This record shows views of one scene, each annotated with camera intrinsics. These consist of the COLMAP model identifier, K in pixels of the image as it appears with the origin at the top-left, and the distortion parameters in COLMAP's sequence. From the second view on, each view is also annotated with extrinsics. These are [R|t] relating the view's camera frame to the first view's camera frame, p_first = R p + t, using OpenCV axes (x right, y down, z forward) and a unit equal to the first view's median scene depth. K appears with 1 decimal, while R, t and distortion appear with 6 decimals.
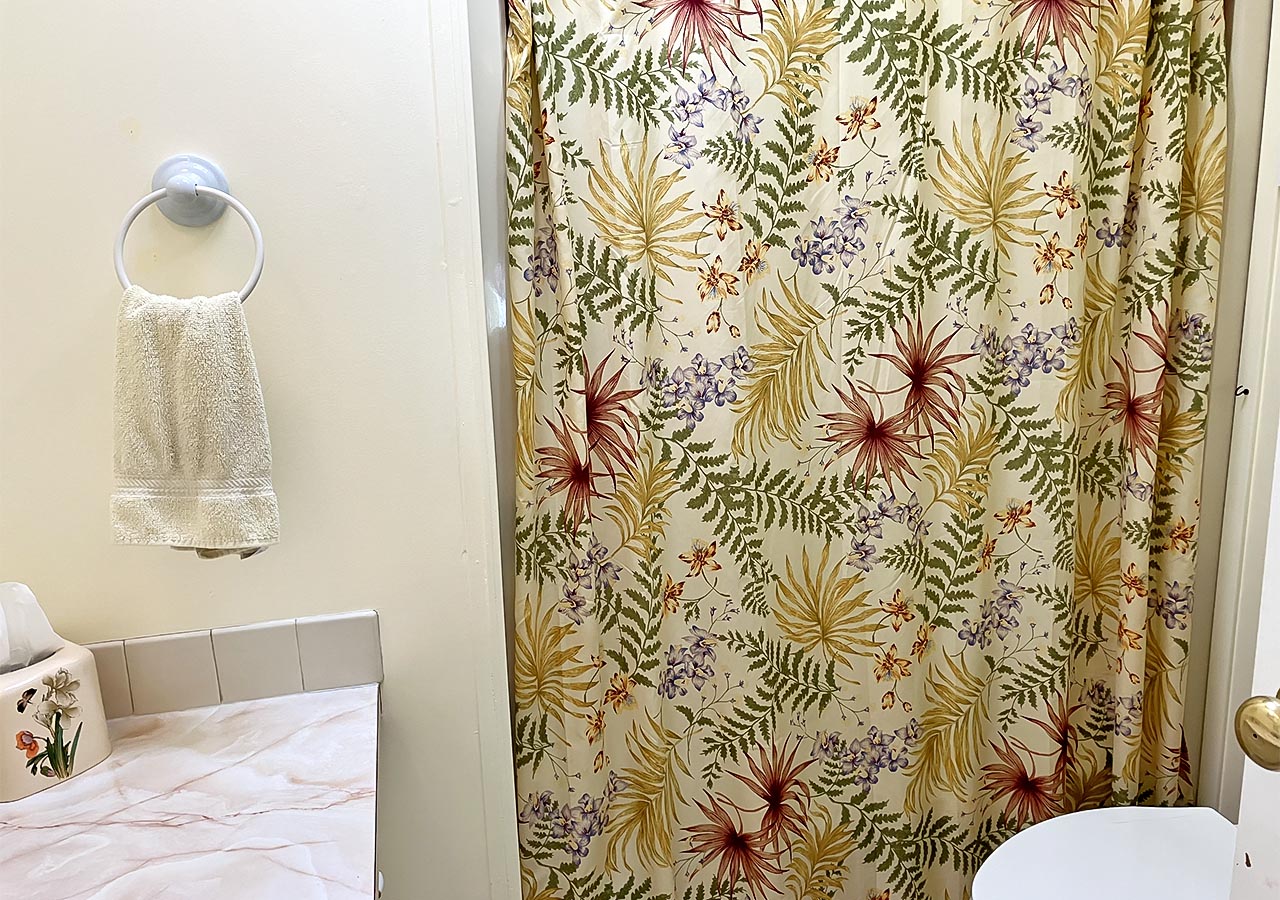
lens RADIAL K [[1065.6, 0, 639.3], [0, 1065.6, 433.9], [0, 0, 1]] dist [0.103204, -0.120689]
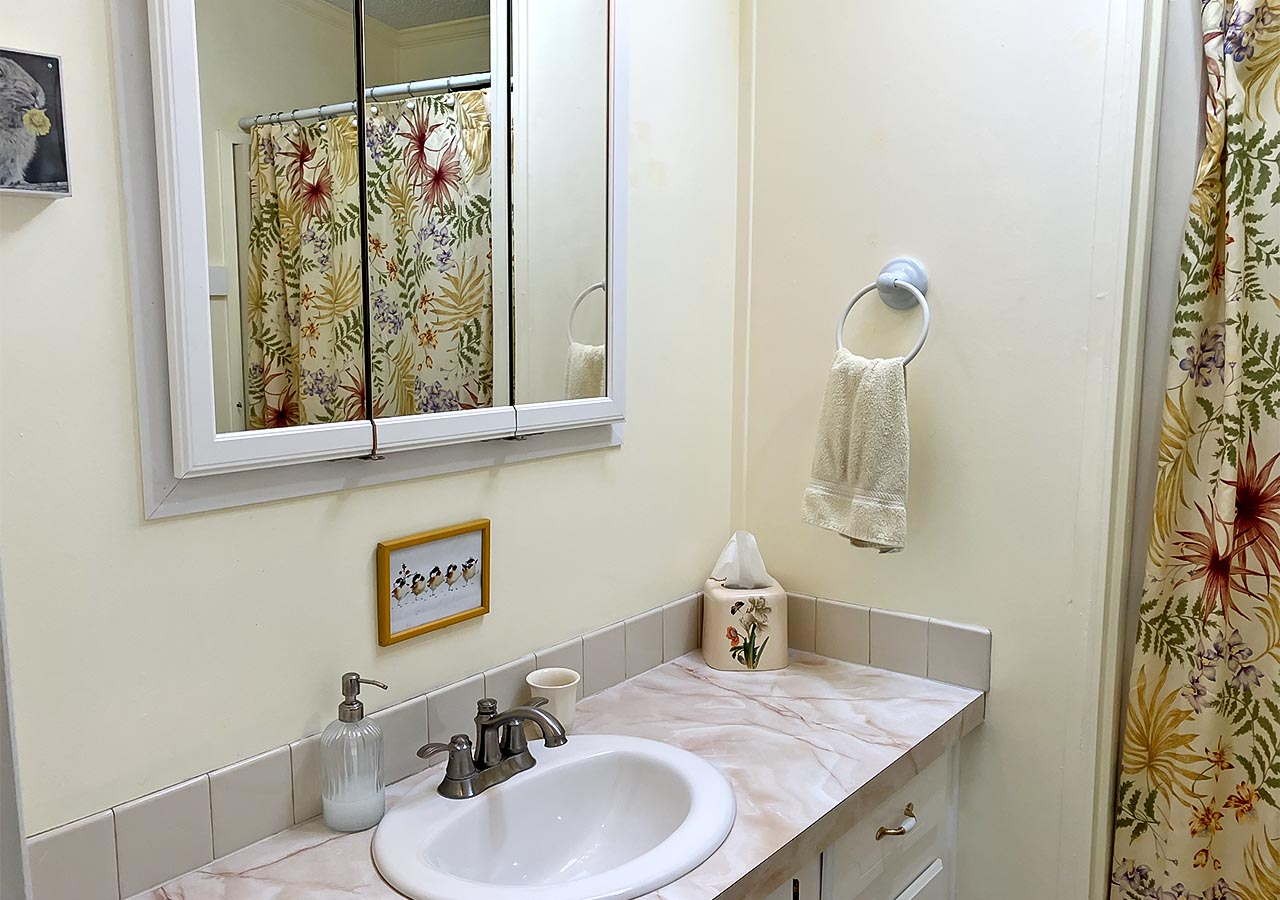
lens RADIAL K [[1065.6, 0, 639.3], [0, 1065.6, 433.9], [0, 0, 1]] dist [0.103204, -0.120689]
pose [[0.635104, 0.132193, -0.761030, 0.367457], [-0.189601, 0.981784, 0.012310, 0.008162], [0.748795, 0.136474, 0.648599, -0.092863]]
